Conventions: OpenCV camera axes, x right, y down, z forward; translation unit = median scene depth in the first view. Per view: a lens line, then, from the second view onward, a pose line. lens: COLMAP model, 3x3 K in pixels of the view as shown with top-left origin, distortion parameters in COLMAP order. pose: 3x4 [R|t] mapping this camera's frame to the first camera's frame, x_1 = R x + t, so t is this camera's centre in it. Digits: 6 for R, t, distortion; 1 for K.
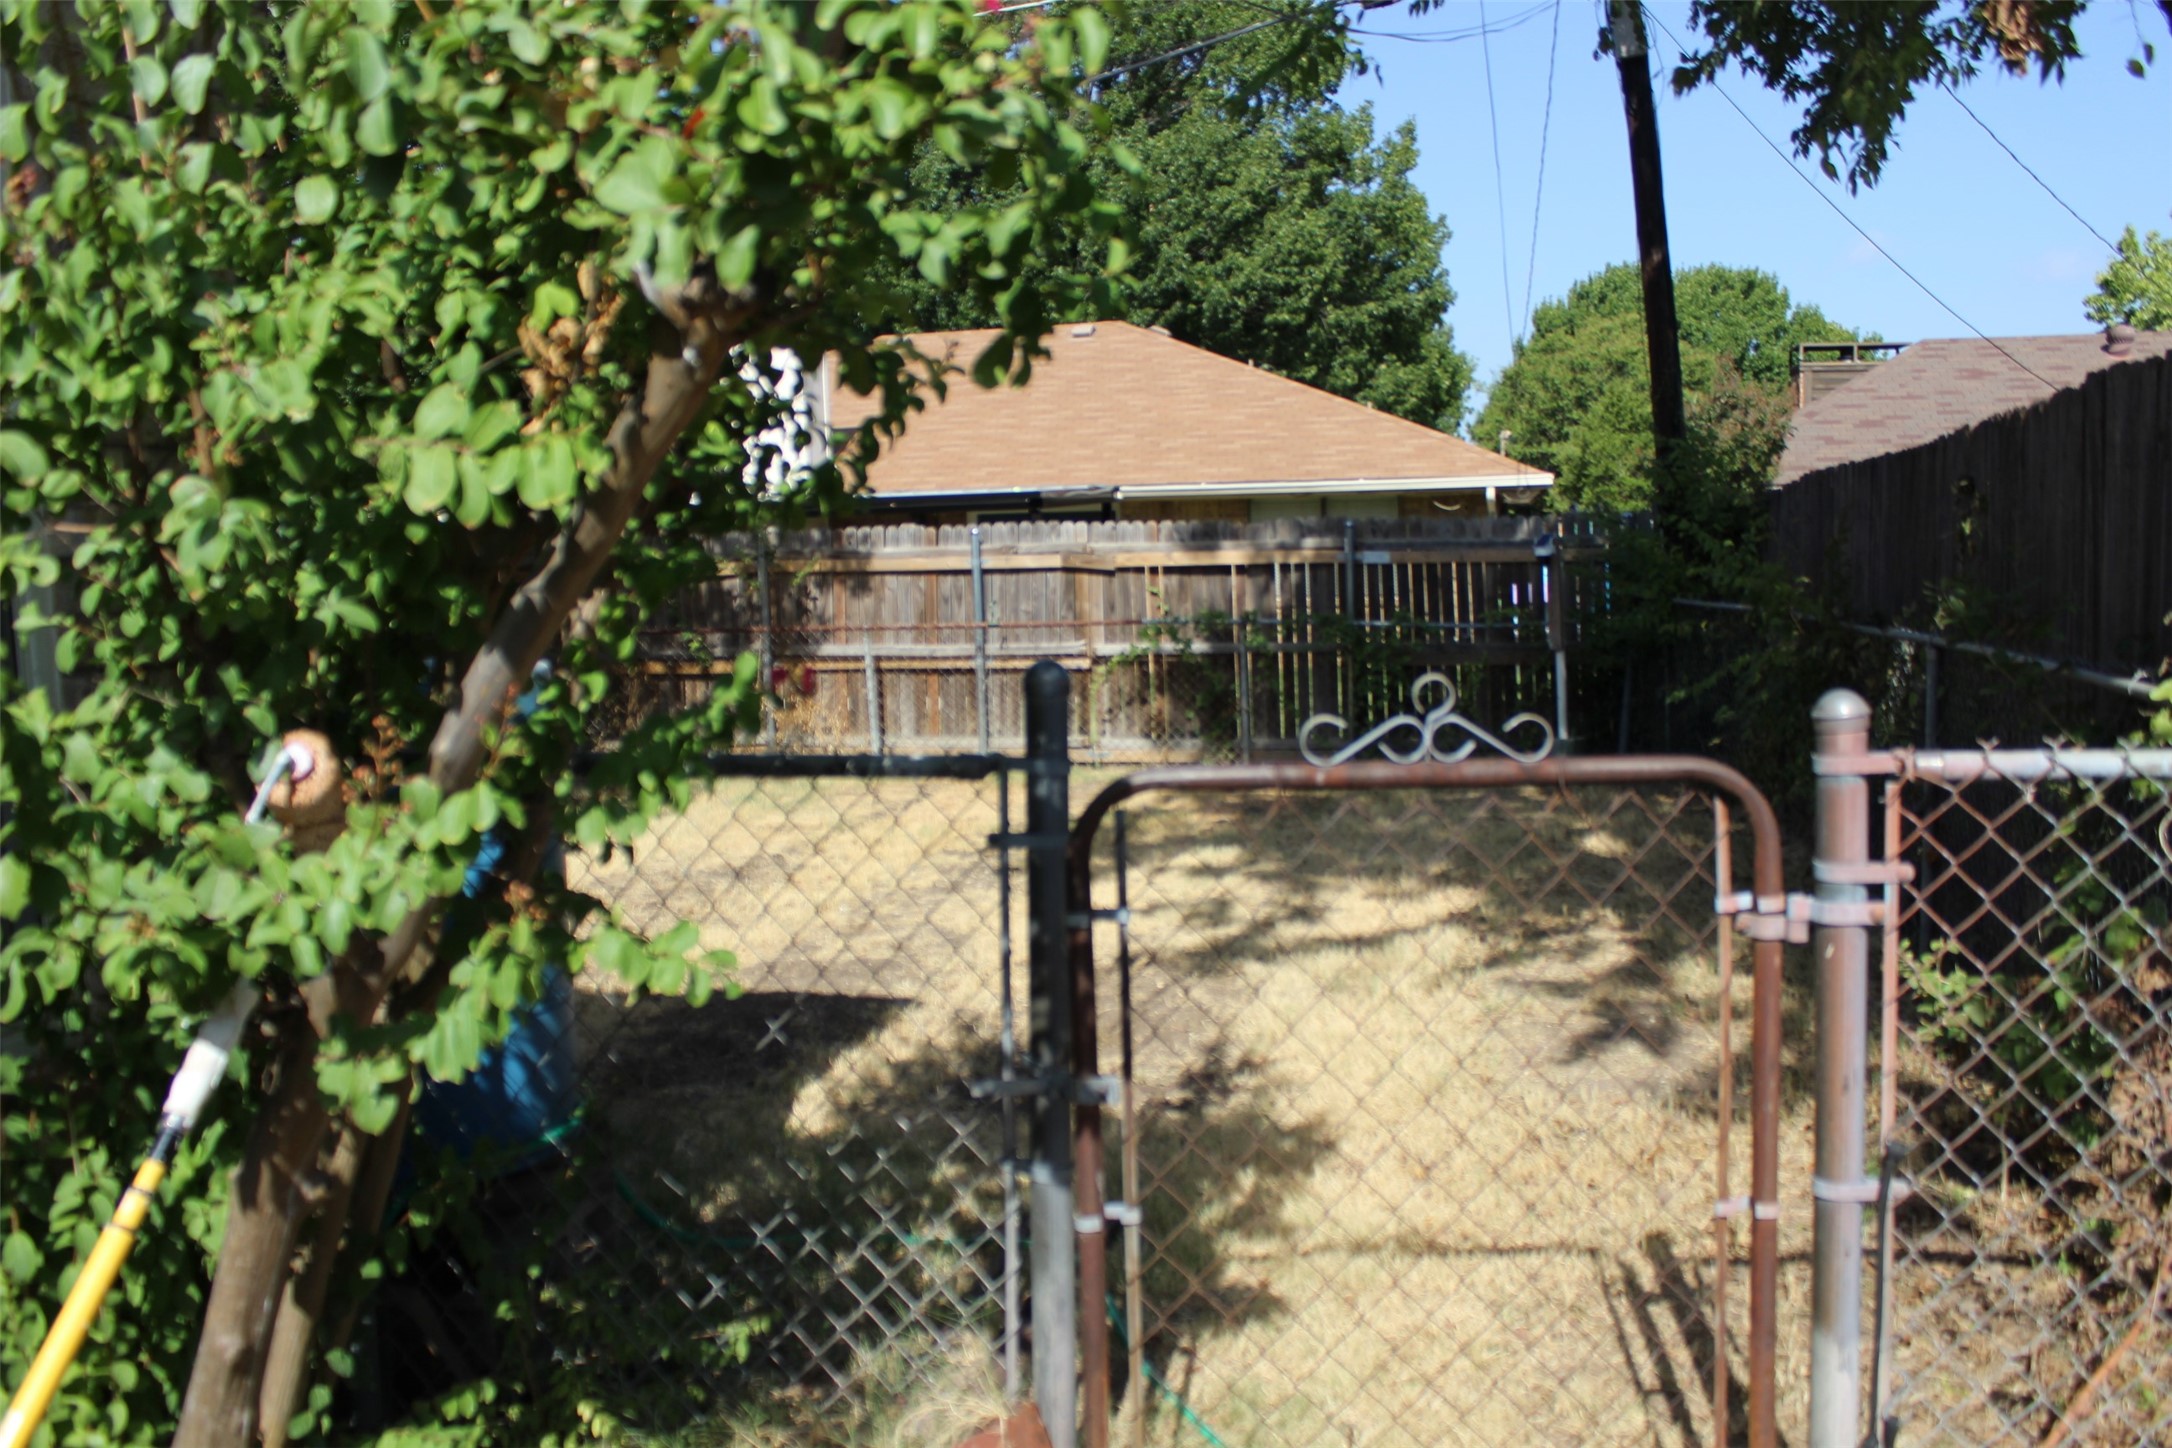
lens RADIAL K [[1805.3, 0, 1089.9], [0, 1805.3, 749.4], [0, 0, 1]] dist [-0.165533, 0.145108]
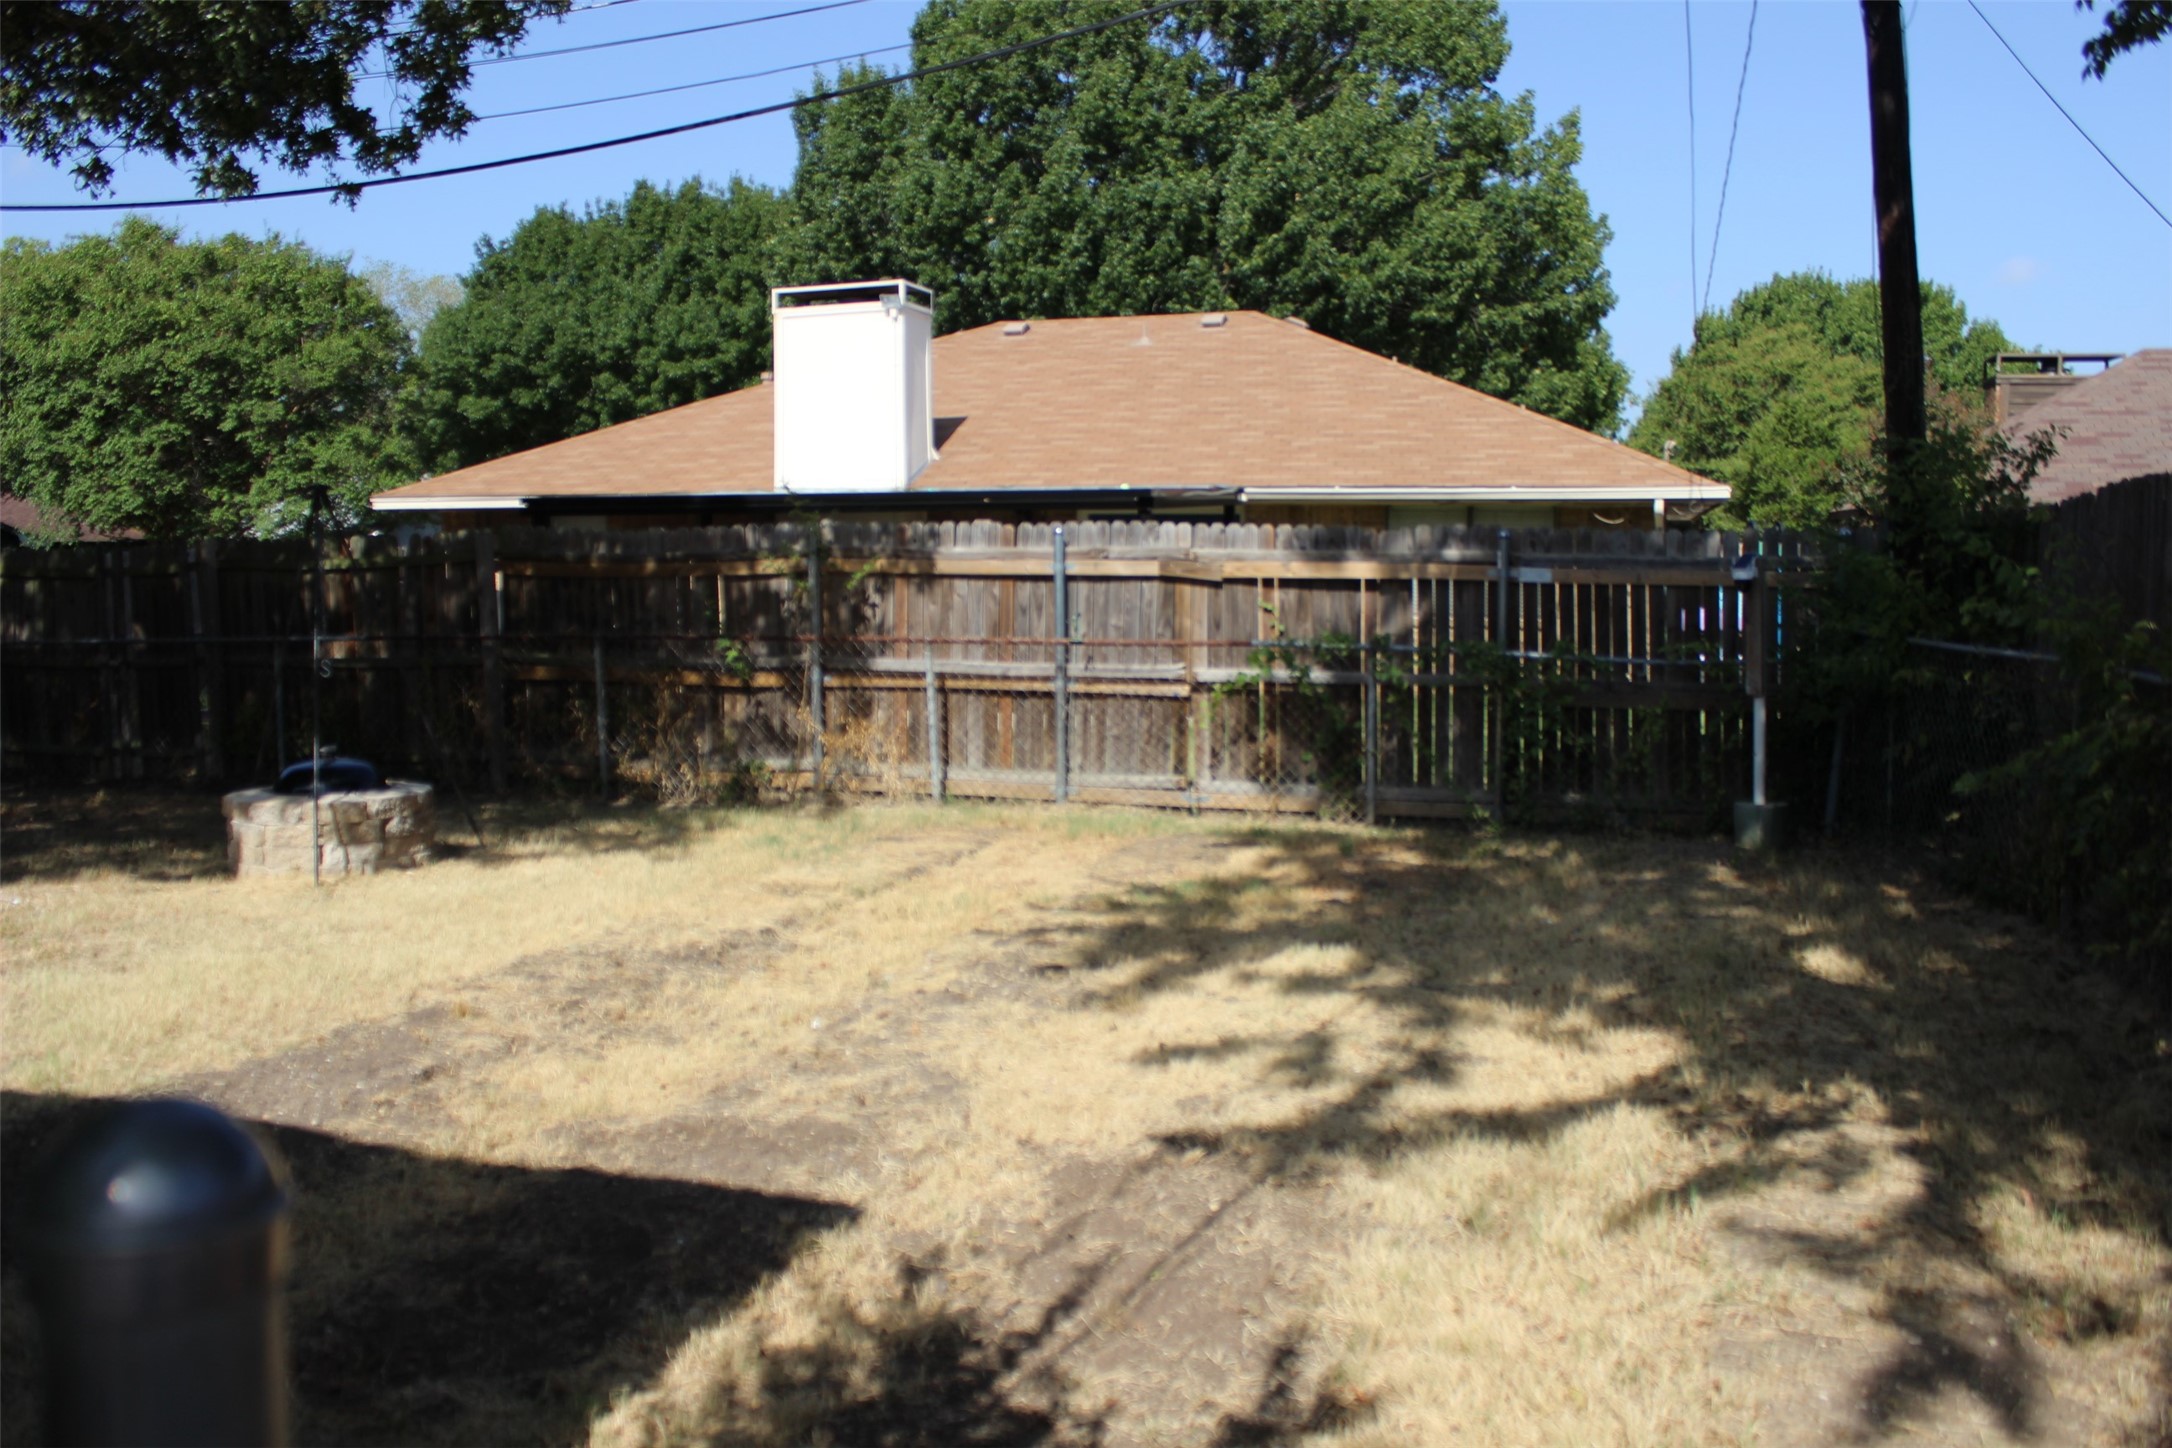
lens RADIAL K [[1805.3, 0, 1089.9], [0, 1805.3, 749.4], [0, 0, 1]] dist [-0.165533, 0.145108]
pose [[0.996648, 0.034794, -0.074040, 0.016897], [-0.034997, 0.999386, -0.001450, -0.017043], [0.073944, 0.004036, 0.997254, 0.151823]]
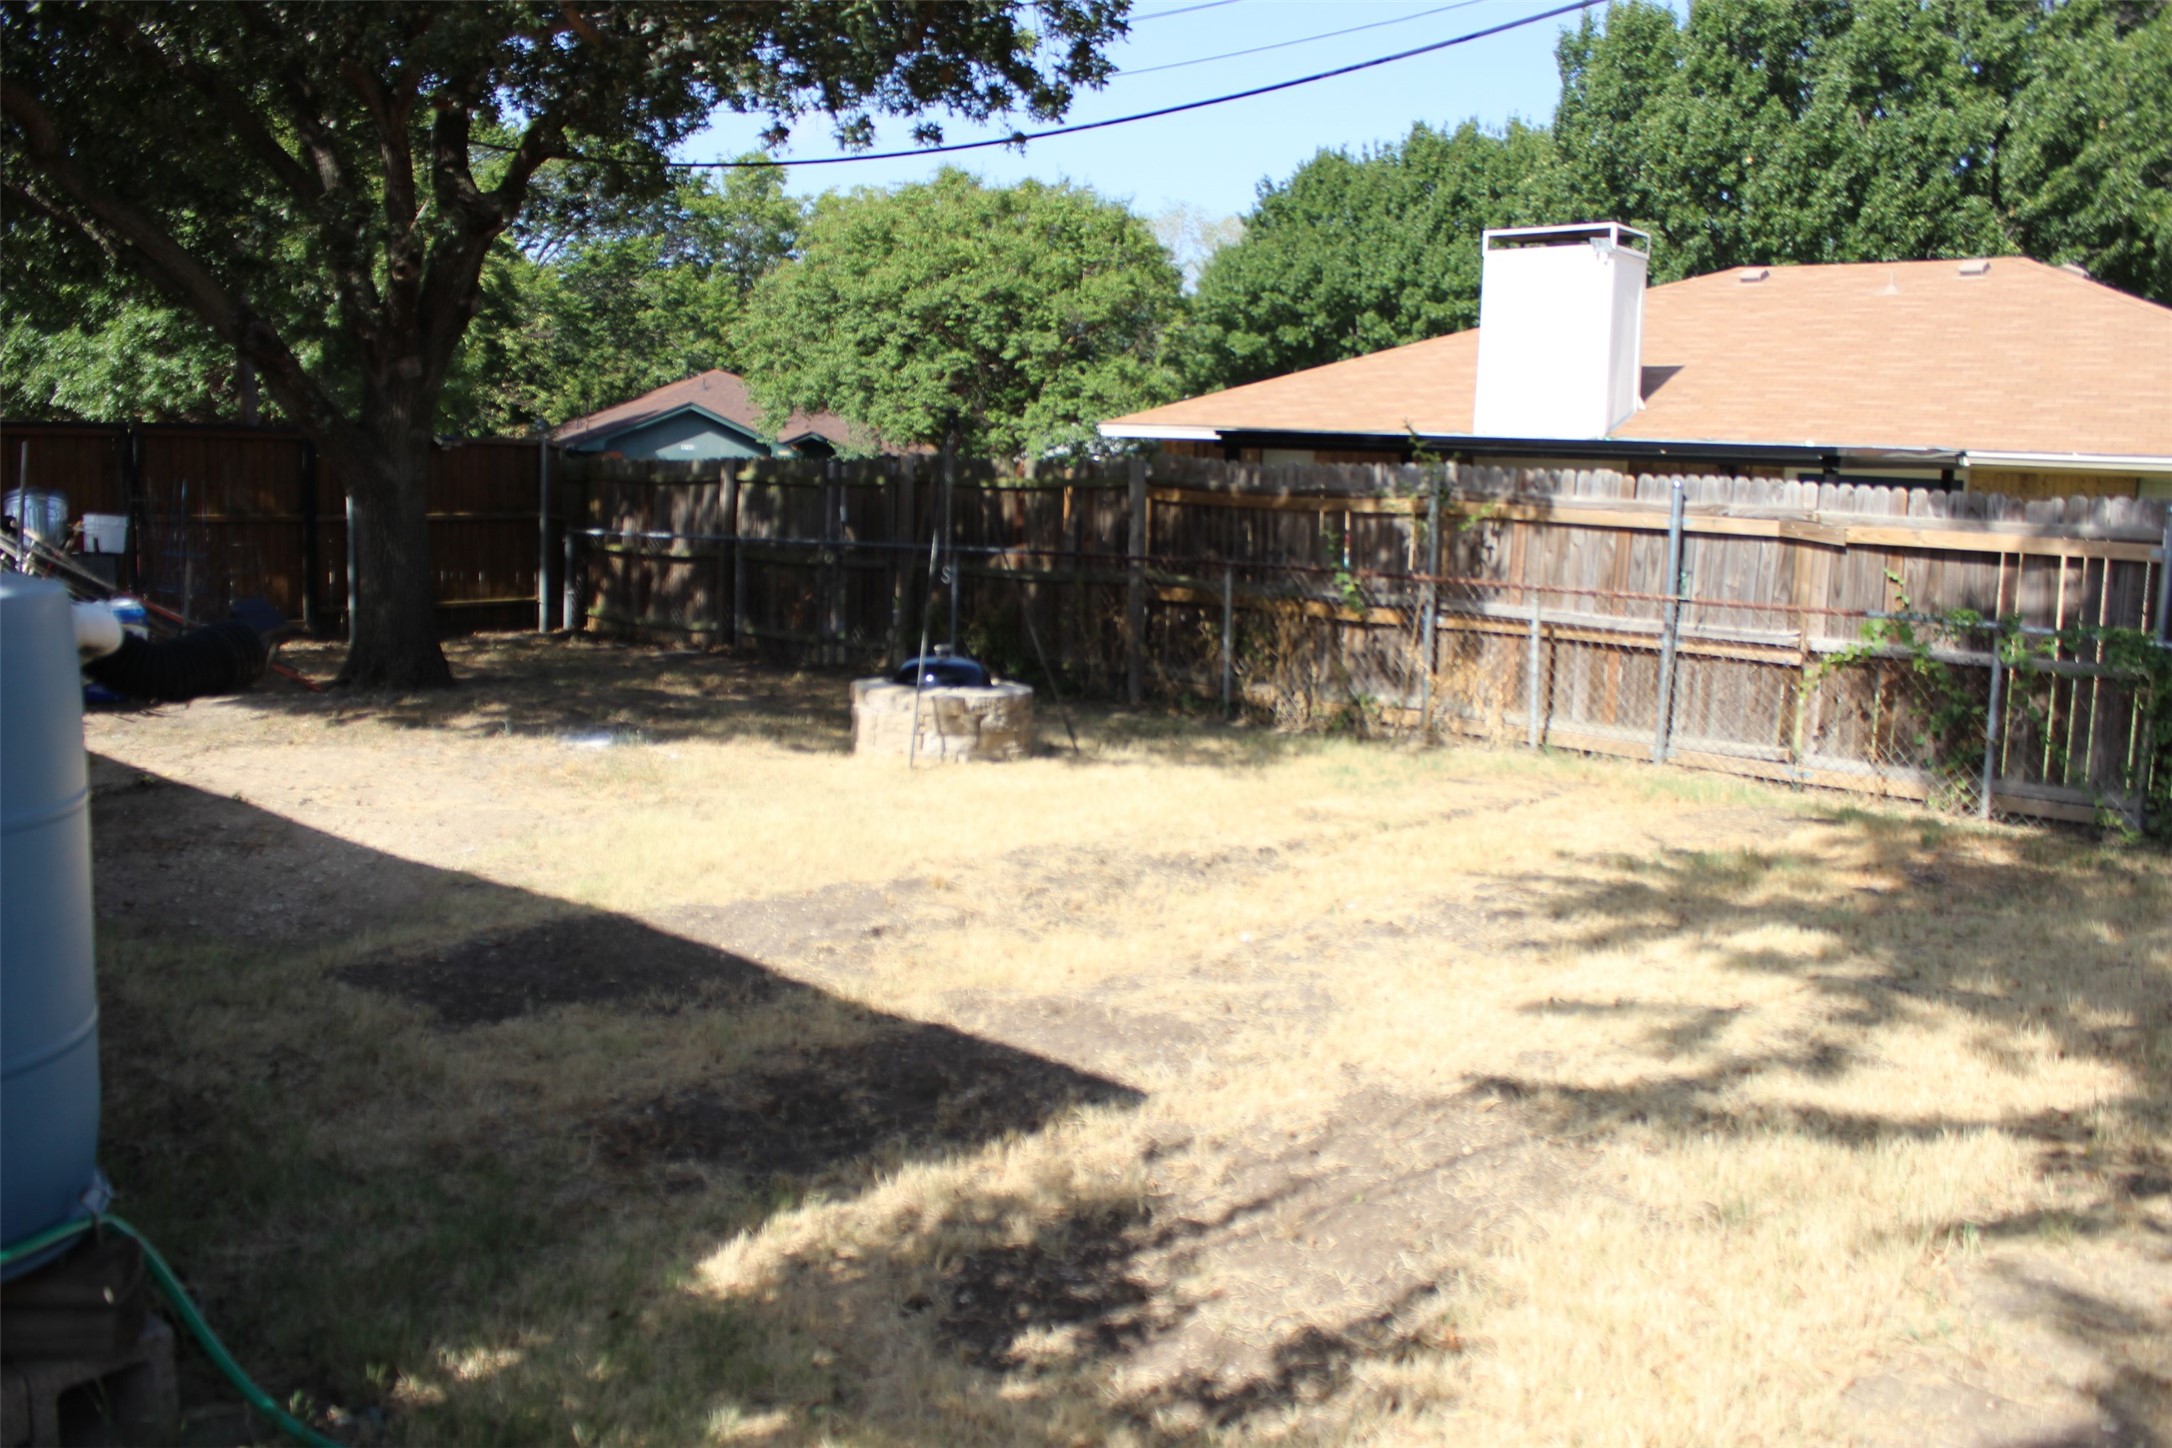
lens RADIAL K [[1805.3, 0, 1089.9], [0, 1805.3, 749.4], [0, 0, 1]] dist [-0.165533, 0.145108]
pose [[0.872731, 0.131177, -0.470248, 0.096258], [-0.115664, 0.991359, 0.061882, -0.019574], [0.474302, 0.000384, 0.880362, 0.158722]]
